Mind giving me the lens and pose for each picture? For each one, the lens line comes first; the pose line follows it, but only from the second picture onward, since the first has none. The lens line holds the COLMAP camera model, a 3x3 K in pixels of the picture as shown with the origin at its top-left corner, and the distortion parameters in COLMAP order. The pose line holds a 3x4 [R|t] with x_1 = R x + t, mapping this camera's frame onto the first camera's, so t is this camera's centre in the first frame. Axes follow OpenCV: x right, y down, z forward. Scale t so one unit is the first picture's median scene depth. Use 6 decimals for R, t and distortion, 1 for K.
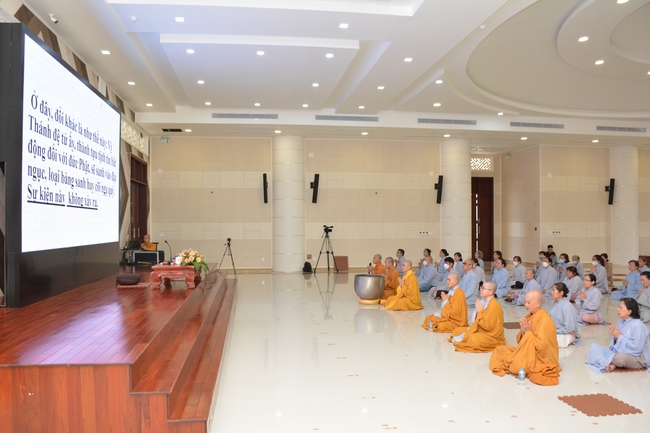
lens RADIAL K [[527.1, 0, 325.0], [0, 527.1, 216.5], [0, 0, 1]] dist [-0.142361, 0.106399]
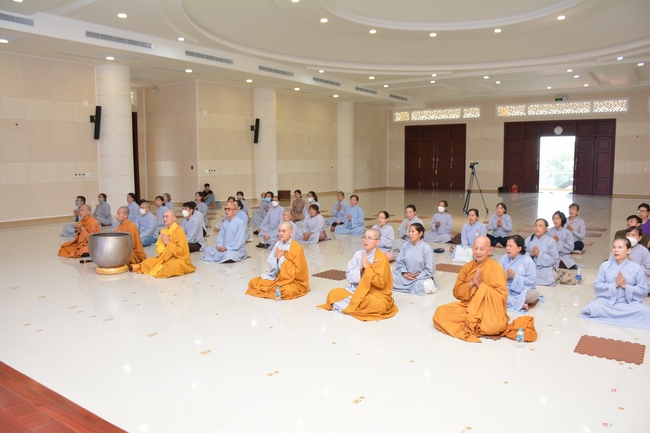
lens RADIAL K [[508.6, 0, 325.0], [0, 508.6, 216.5], [0, 0, 1]] dist [-0.127156, 0.095853]
pose [[0.697775, -0.082771, 0.711519, -0.104784], [-0.002219, 0.993047, 0.117697, 0.003555], [-0.716314, -0.083705, 0.692740, 0.168745]]
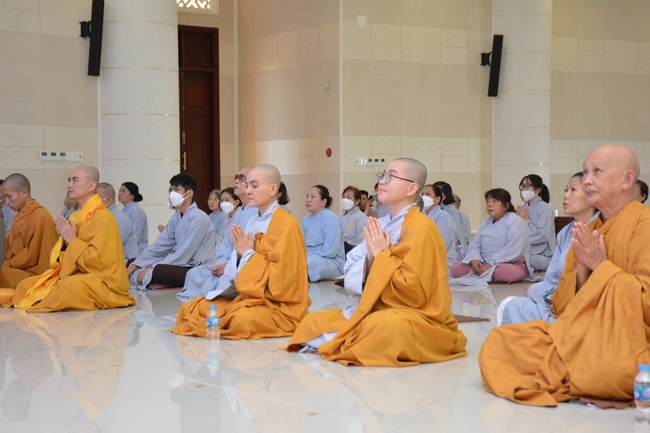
lens RADIAL K [[1263.2, 0, 325.0], [0, 1263.2, 216.5], [0, 0, 1]] dist [0.414373, 0.031315]
pose [[0.903145, -0.014424, 0.429094, -0.028562], [0.000967, 0.999501, 0.031564, 0.045895], [-0.429335, -0.028092, 0.902708, 0.097722]]
